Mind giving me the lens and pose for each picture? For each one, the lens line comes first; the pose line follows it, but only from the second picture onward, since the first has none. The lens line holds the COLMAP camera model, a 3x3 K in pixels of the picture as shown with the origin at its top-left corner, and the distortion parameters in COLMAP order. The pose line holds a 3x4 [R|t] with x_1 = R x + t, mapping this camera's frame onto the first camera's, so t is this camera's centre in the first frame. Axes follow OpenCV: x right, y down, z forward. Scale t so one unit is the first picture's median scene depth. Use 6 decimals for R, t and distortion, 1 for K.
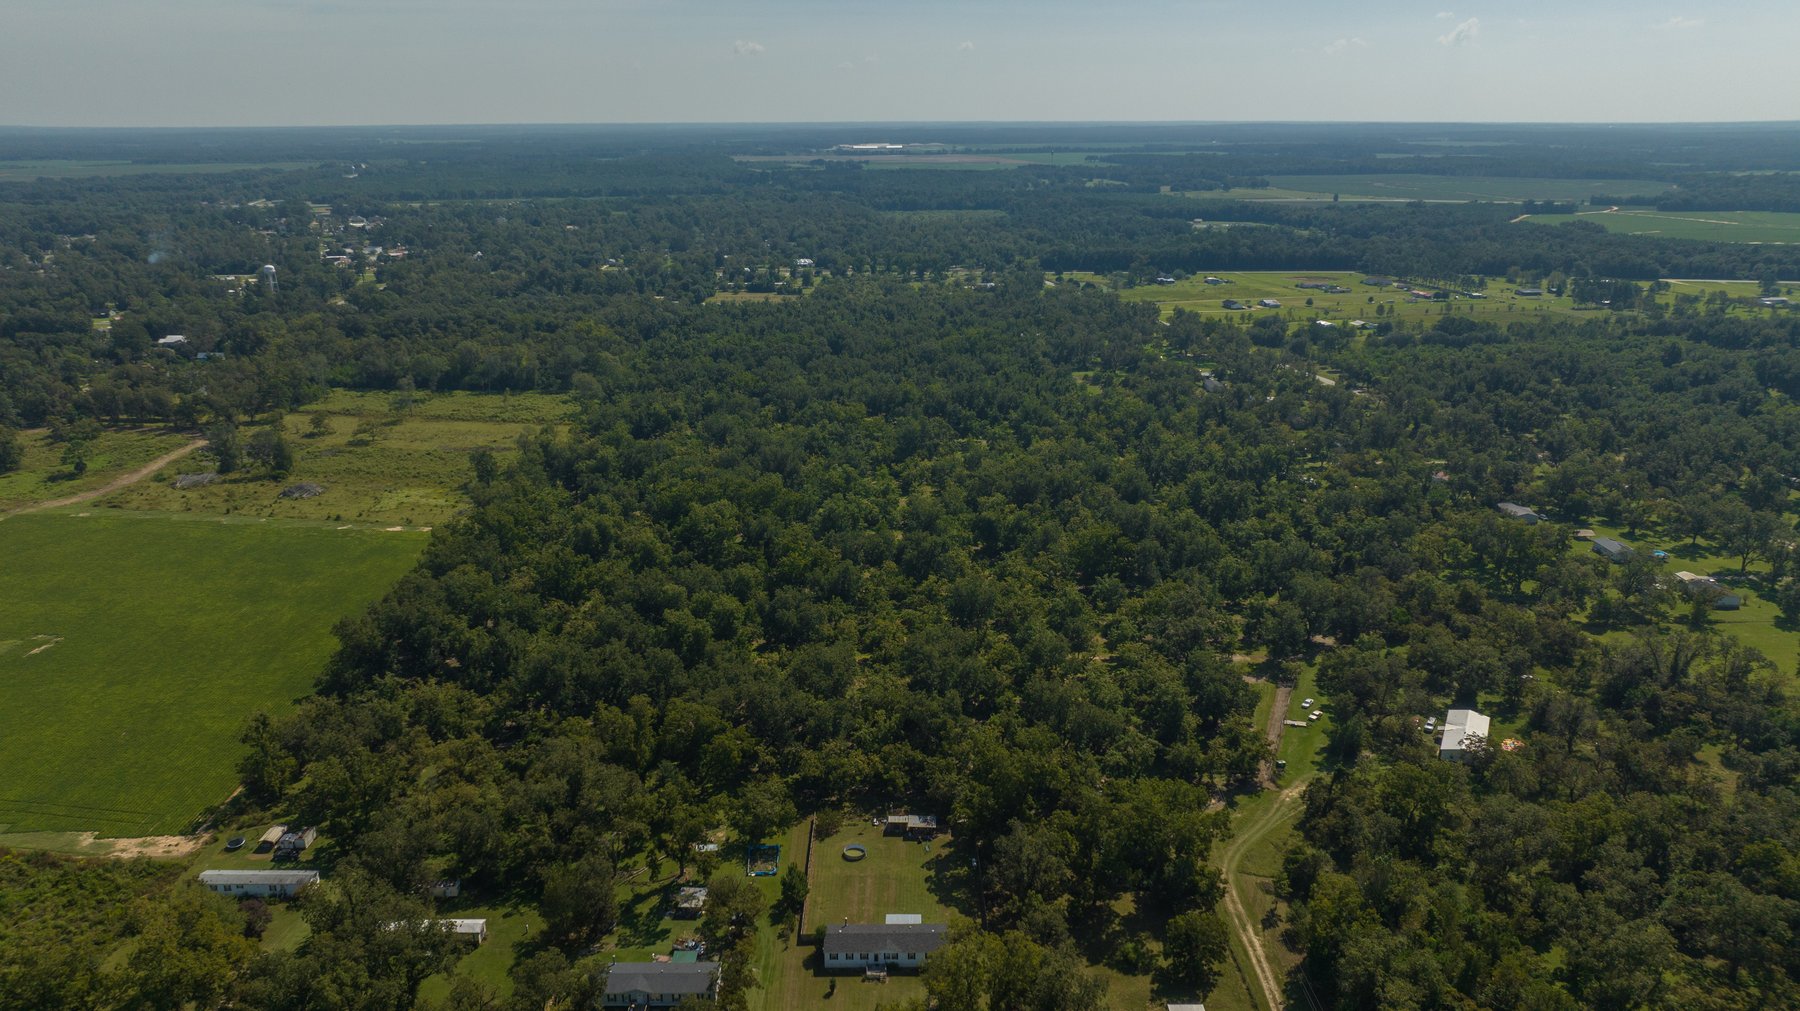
lens RADIAL K [[1270.1, 0, 900.0], [0, 1270.1, 505.5], [0, 0, 1]] dist [-0.039759, 0.044160]
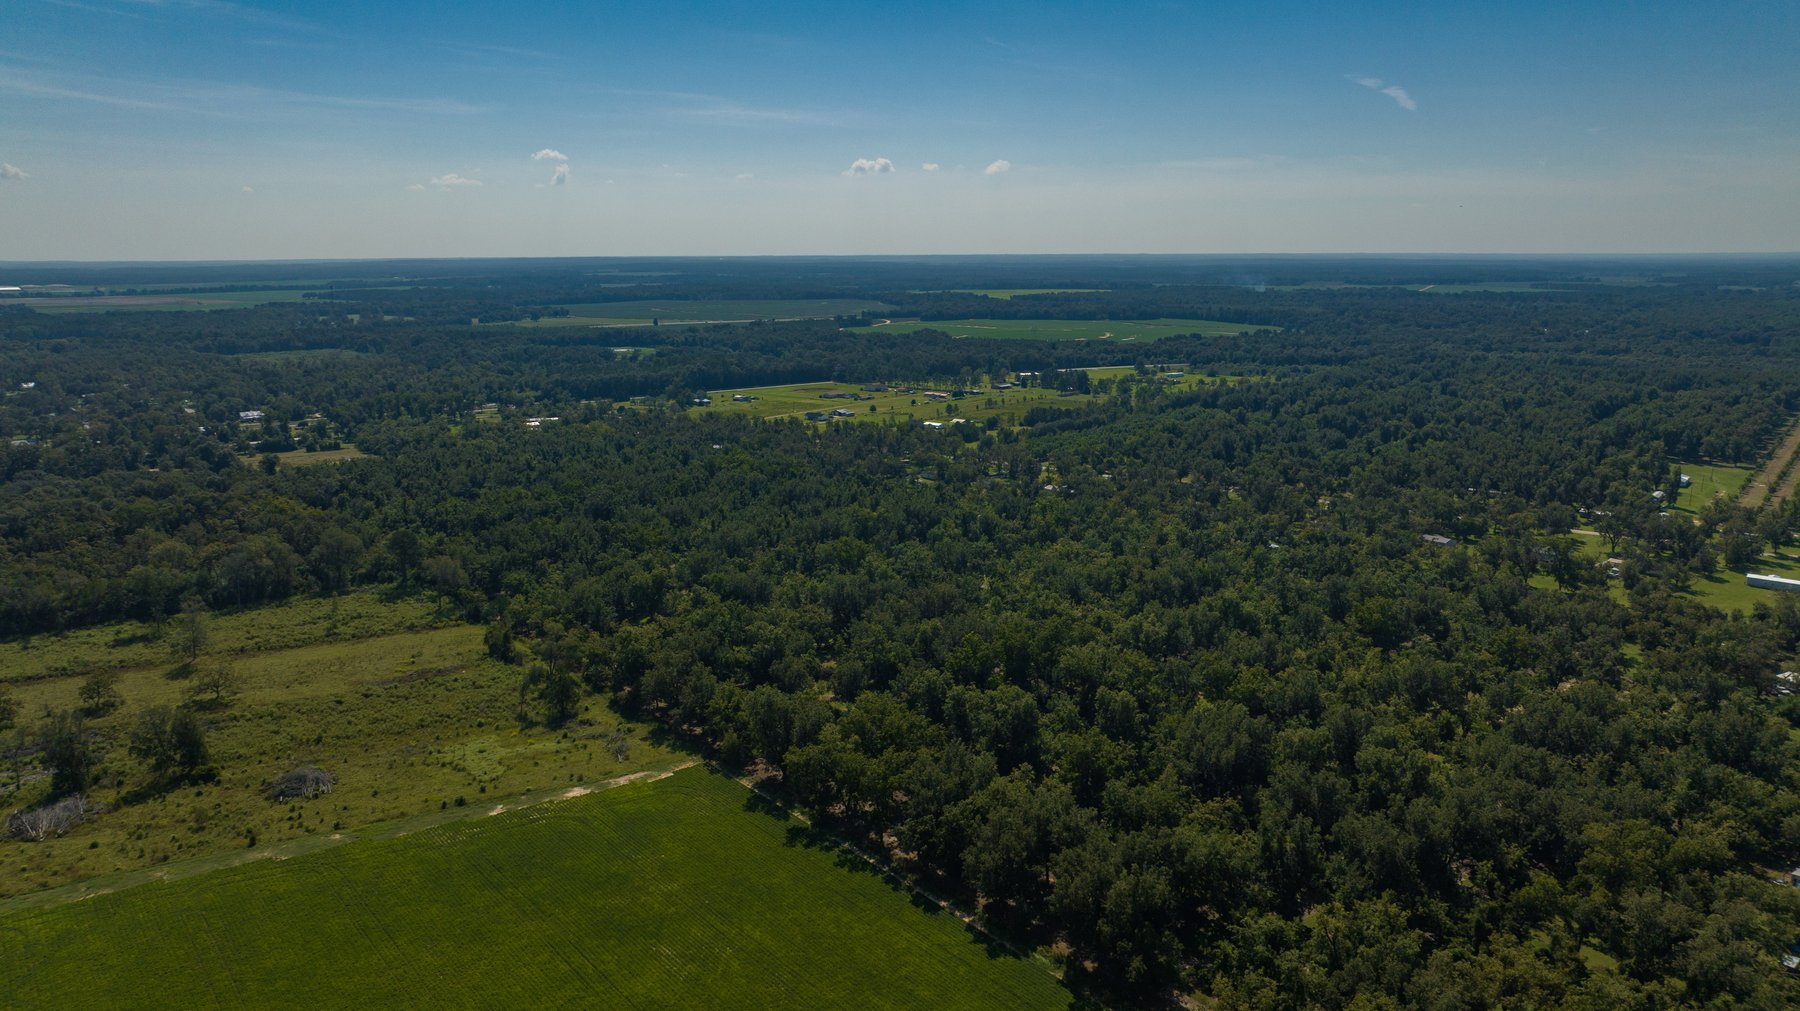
lens RADIAL K [[1270.1, 0, 900.0], [0, 1270.1, 505.5], [0, 0, 1]] dist [-0.039759, 0.044160]
pose [[0.788385, -0.121946, 0.602974, -0.800876], [0.182934, 0.982290, -0.040525, -0.090738], [-0.587353, 0.142254, 0.796731, 0.407466]]
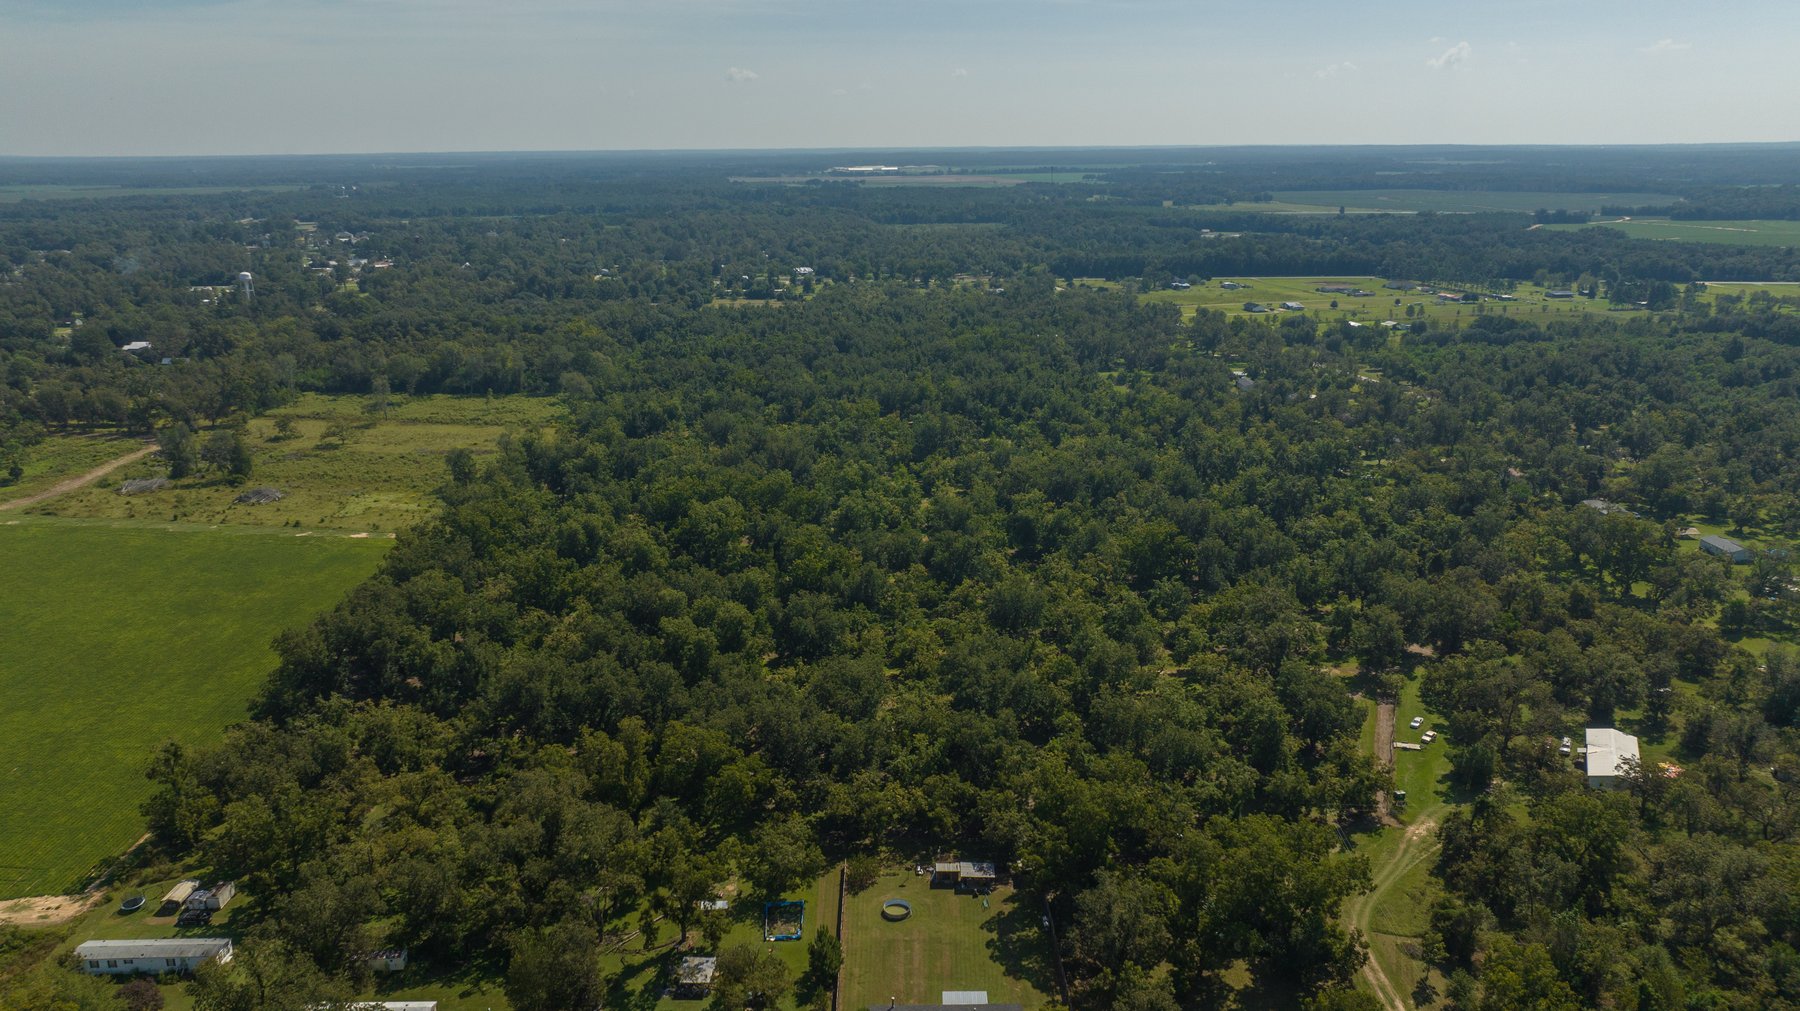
lens RADIAL K [[1270.1, 0, 900.0], [0, 1270.1, 505.5], [0, 0, 1]] dist [-0.039759, 0.044160]
pose [[0.999975, -0.006071, 0.003699, -0.023808], [0.006143, 0.999784, -0.019840, 0.021134], [-0.003578, 0.019862, 0.999796, 0.124914]]
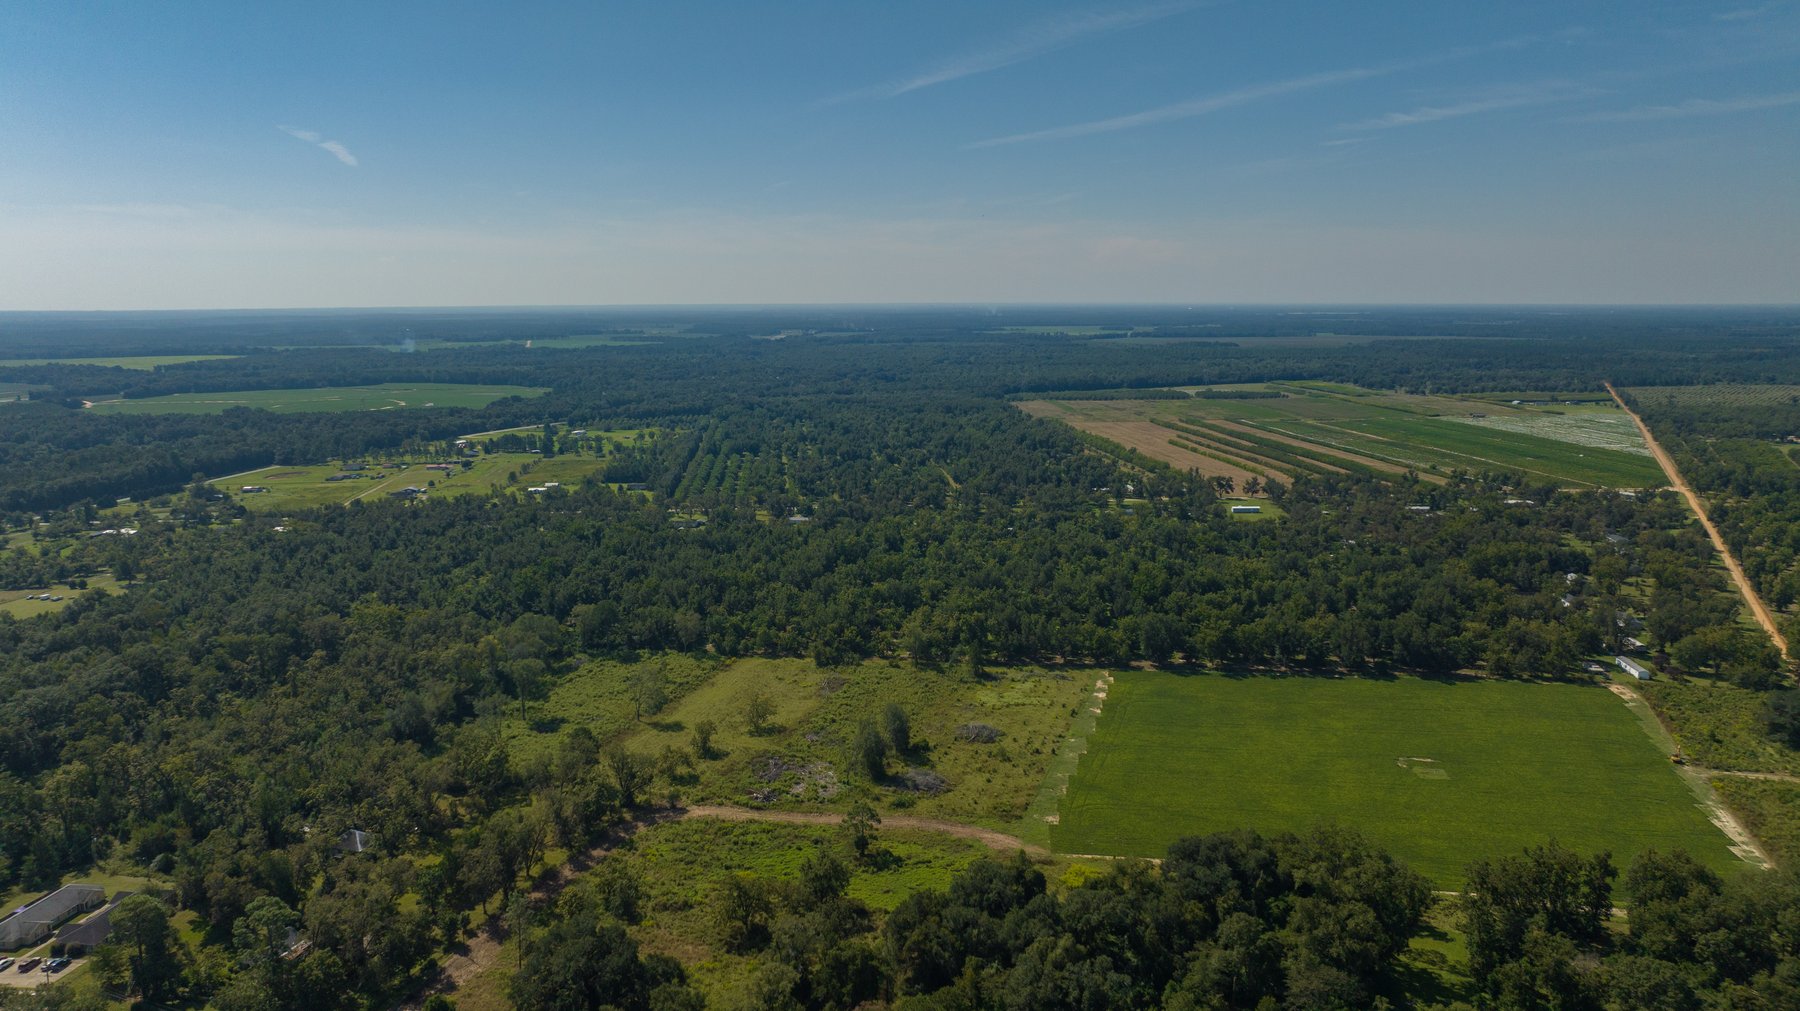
lens RADIAL K [[1270.1, 0, 900.0], [0, 1270.1, 505.5], [0, 0, 1]] dist [-0.039759, 0.044160]
pose [[0.115100, -0.155260, 0.981145, -1.811284], [0.290281, 0.949854, 0.116255, -0.389666], [-0.949994, 0.271427, 0.154398, 1.162455]]
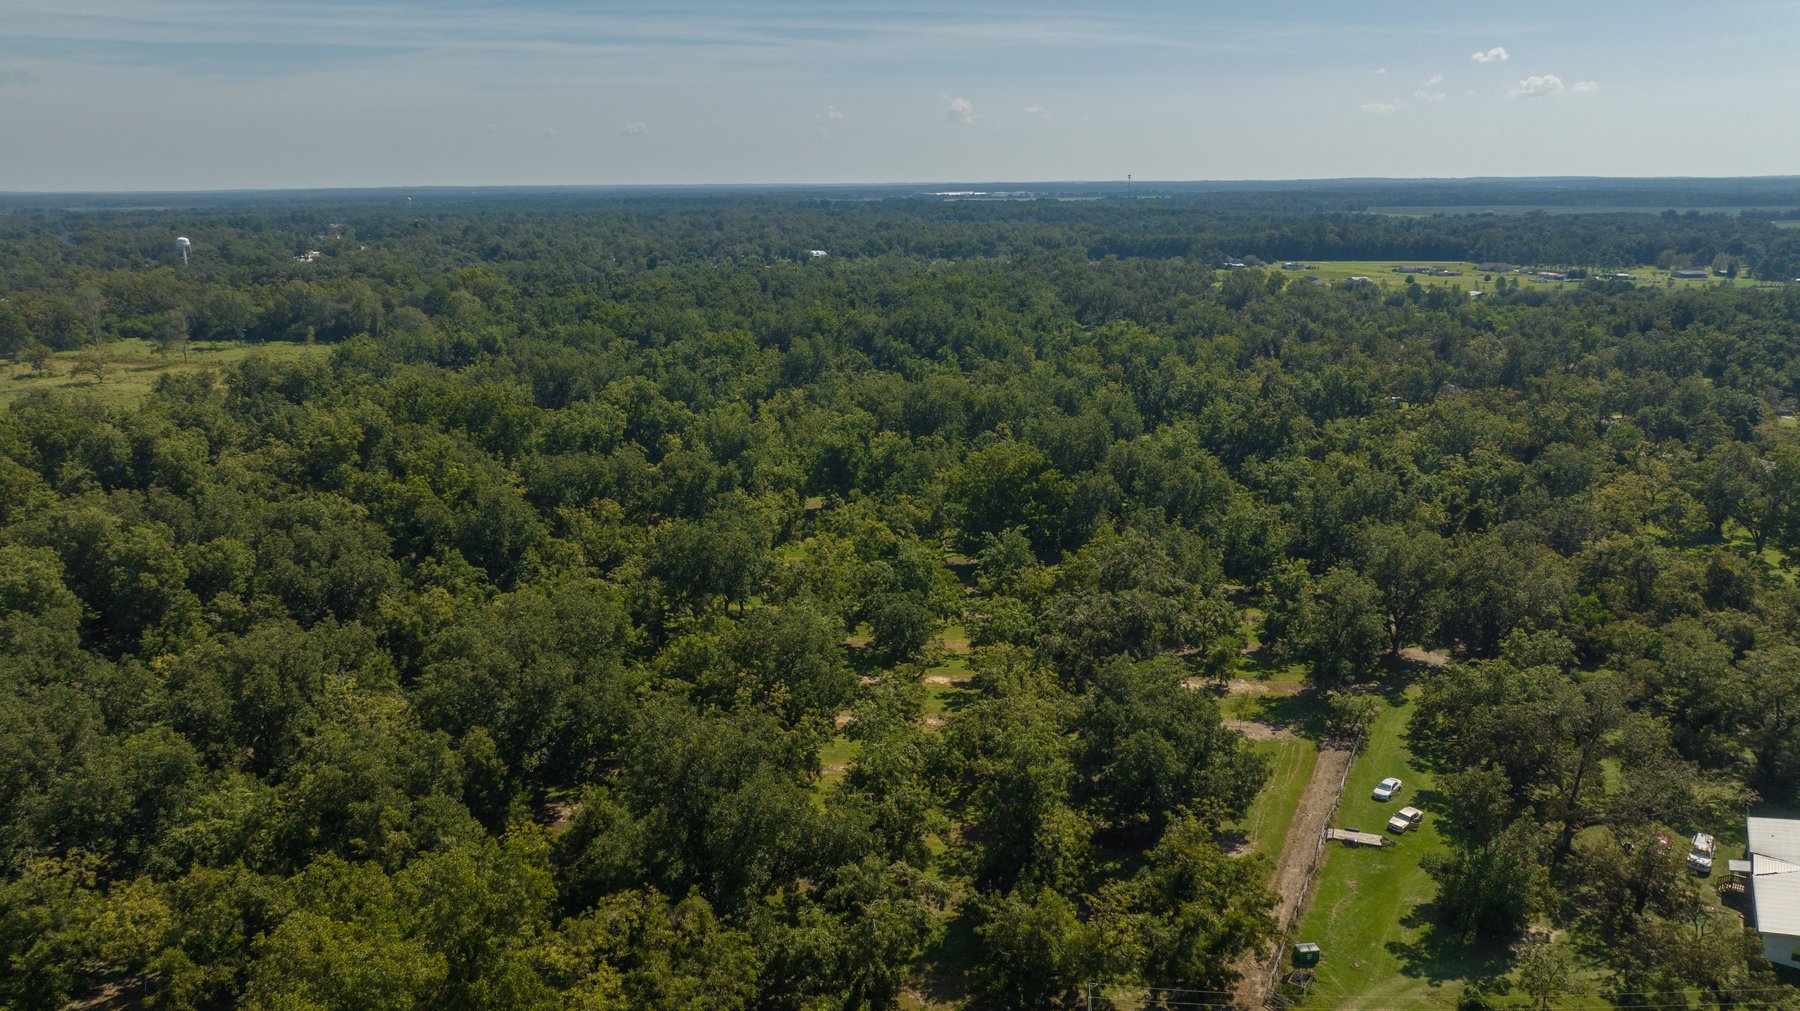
lens RADIAL K [[1268.1, 0, 900.0], [0, 1268.1, 505.5], [0, 0, 1]] dist [-0.066837, 0.100341]
pose [[0.997088, 0.013207, -0.075112, 0.159559], [-0.016809, 0.998729, -0.047524, 0.070875], [0.074388, 0.048648, 0.996042, 0.473121]]
